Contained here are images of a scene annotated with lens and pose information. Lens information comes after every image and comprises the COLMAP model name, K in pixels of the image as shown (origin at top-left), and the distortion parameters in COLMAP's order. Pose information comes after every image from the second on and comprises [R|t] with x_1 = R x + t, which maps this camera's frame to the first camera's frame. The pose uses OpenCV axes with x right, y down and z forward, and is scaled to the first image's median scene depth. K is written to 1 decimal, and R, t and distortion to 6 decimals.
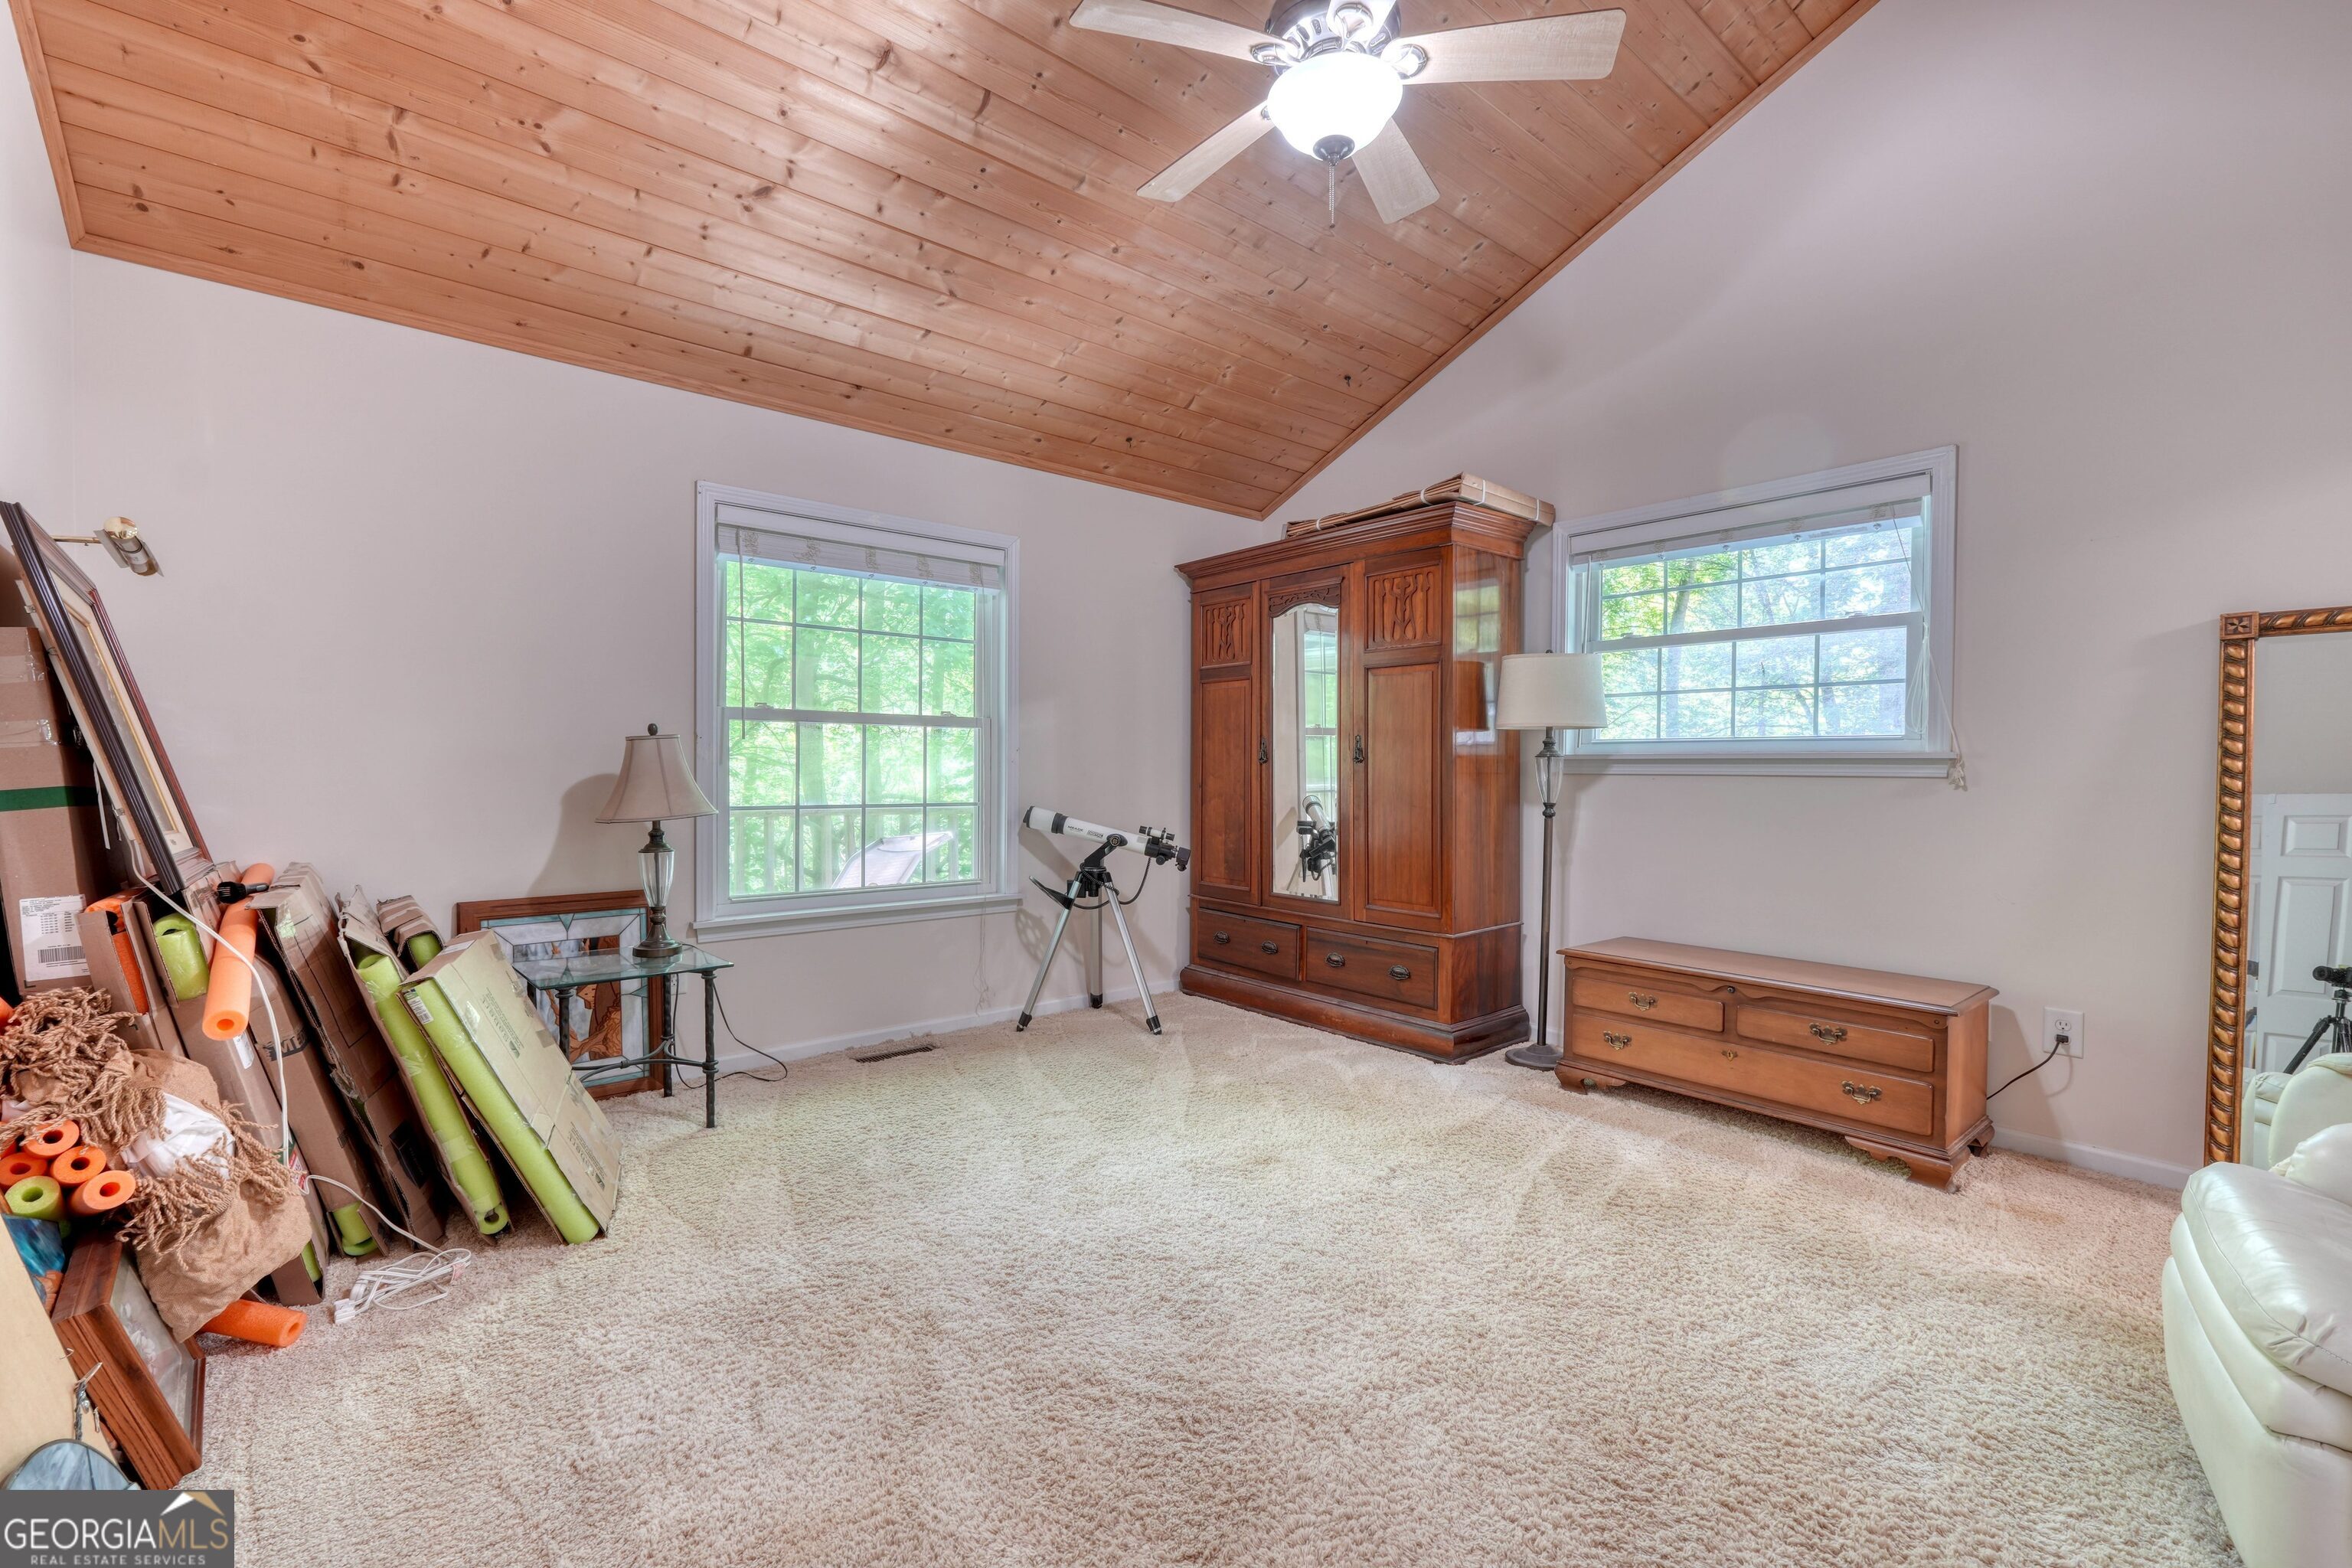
lens RADIAL K [[998.5, 0, 1175.8], [0, 998.5, 777.7], [0, 0, 1]] dist [-0.008711, 0.003844]
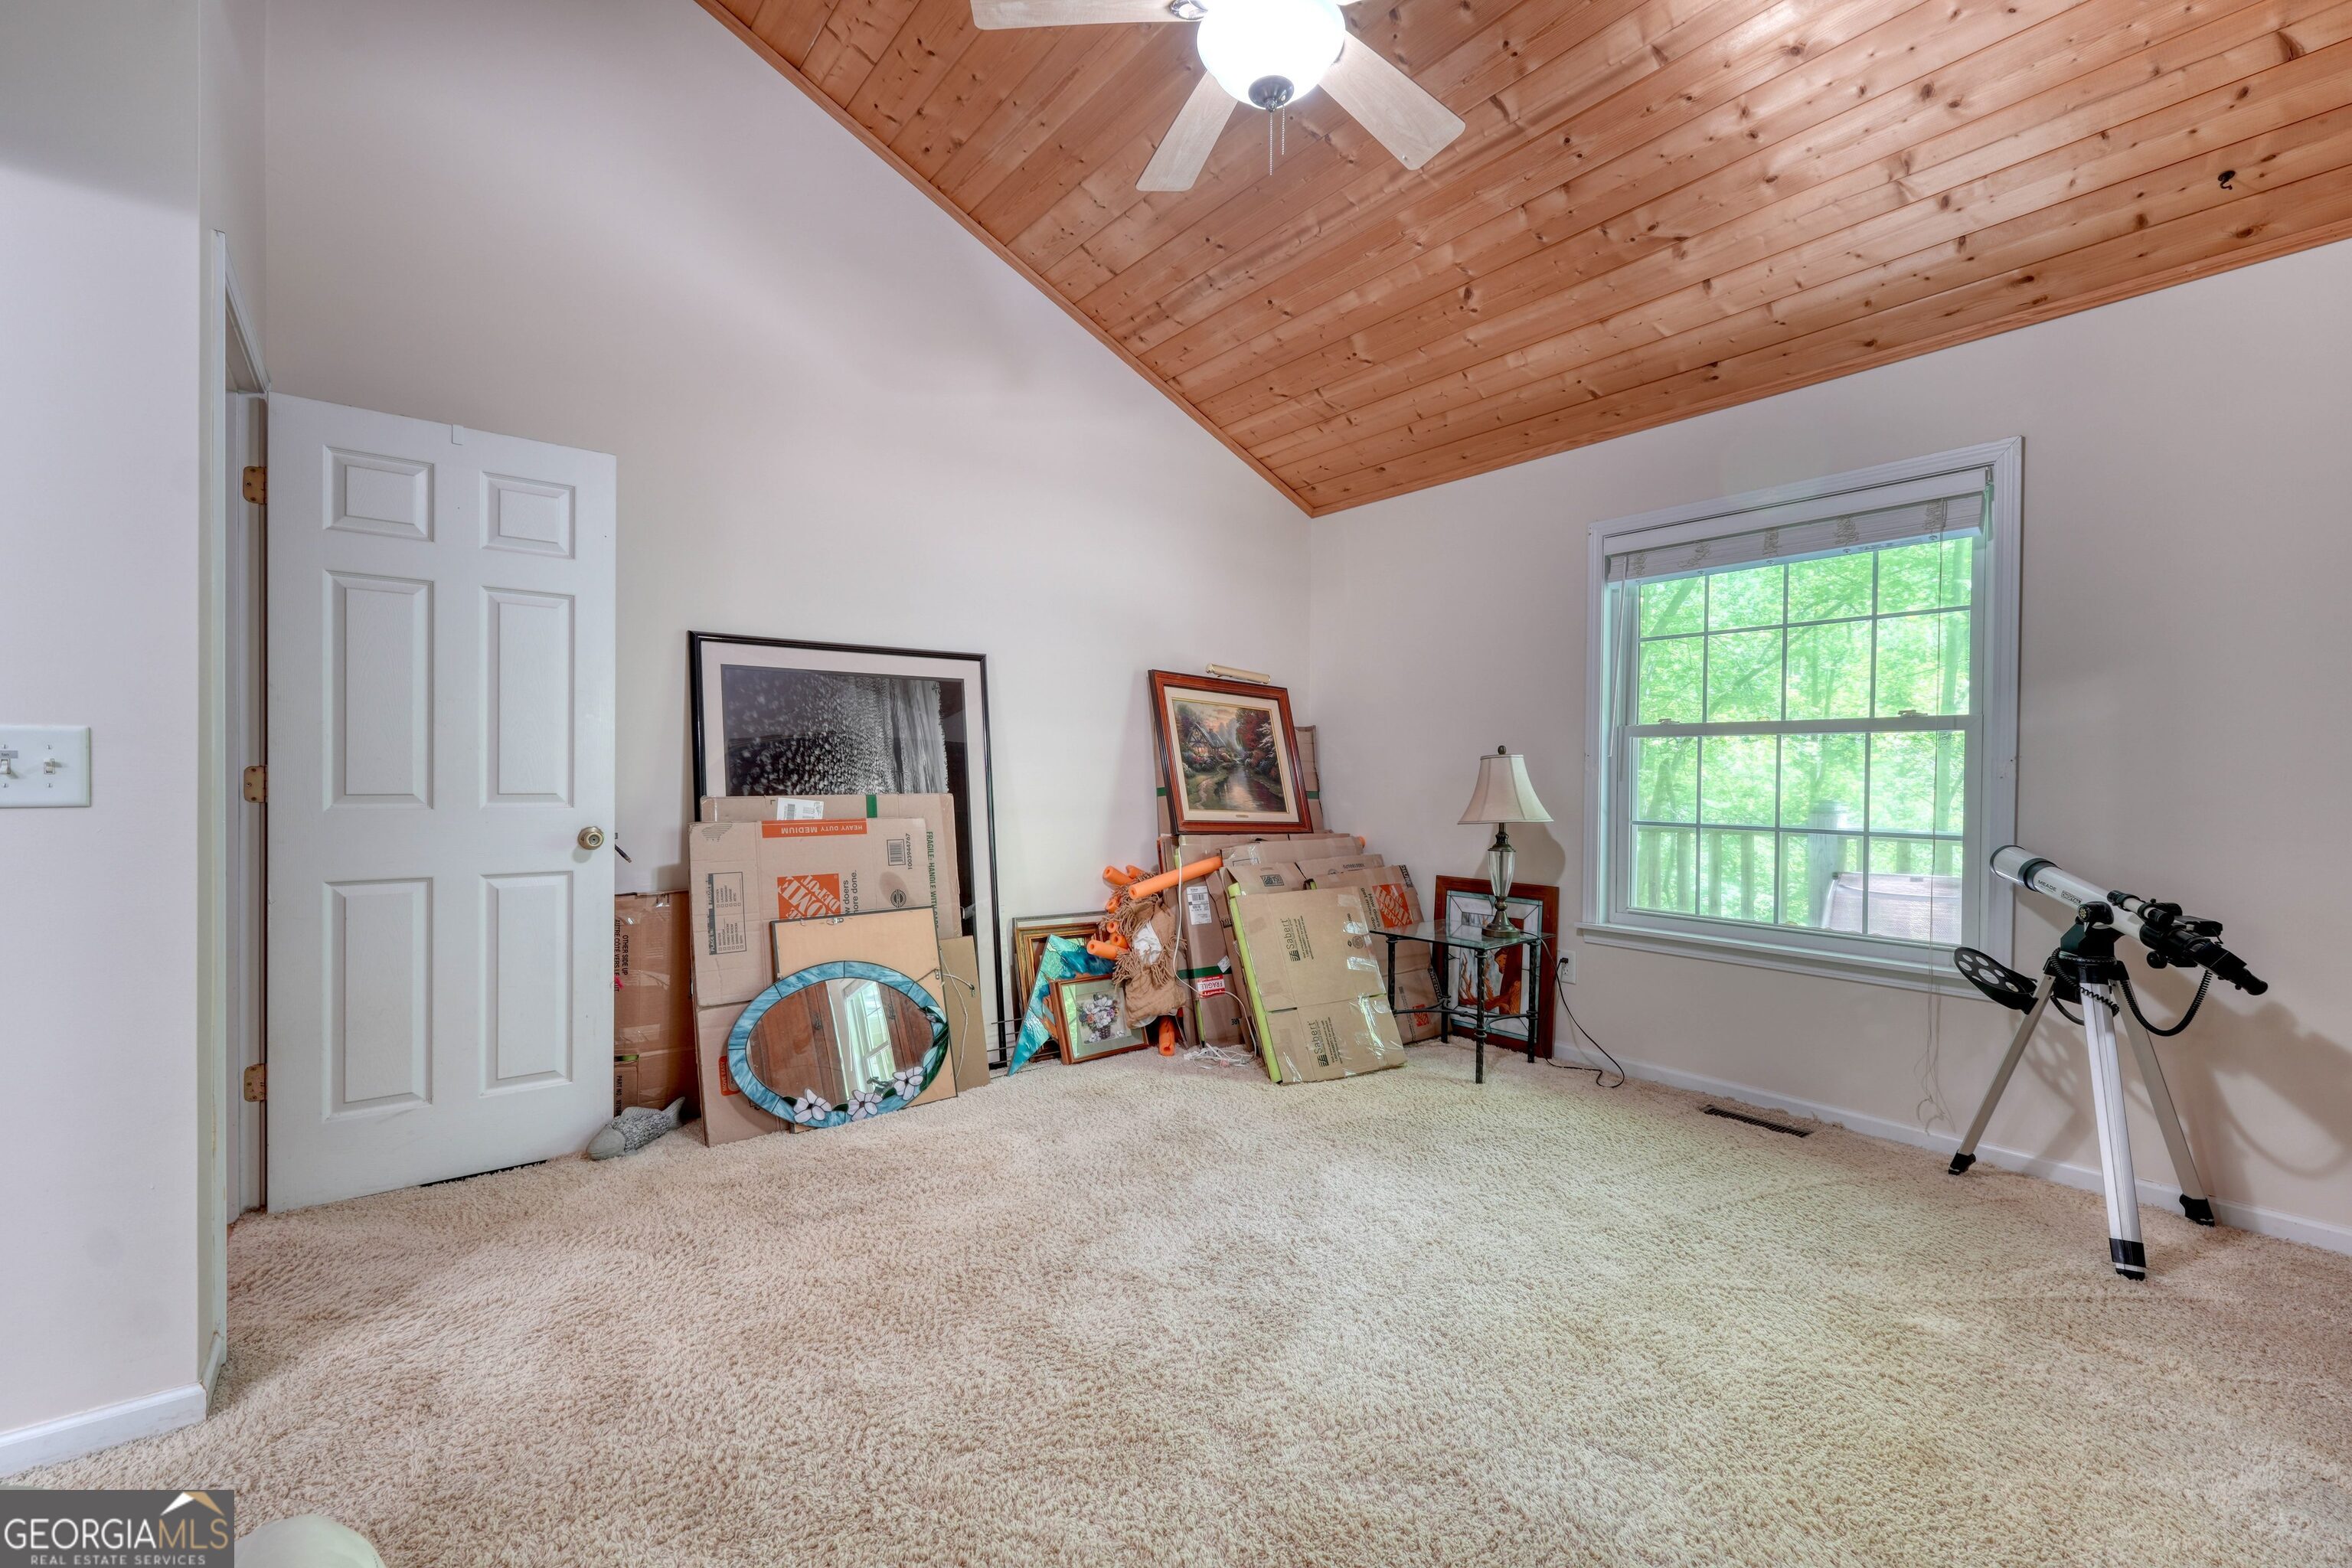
lens RADIAL K [[998.5, 0, 1171.4], [0, 998.5, 772.4], [0, 0, 1]] dist [-0.008711, 0.003844]
pose [[-0.037939, -0.006692, -0.999258, 0.605708], [-0.021956, 0.999742, -0.005862, -0.004016], [0.999039, 0.021718, -0.038076, 0.548863]]
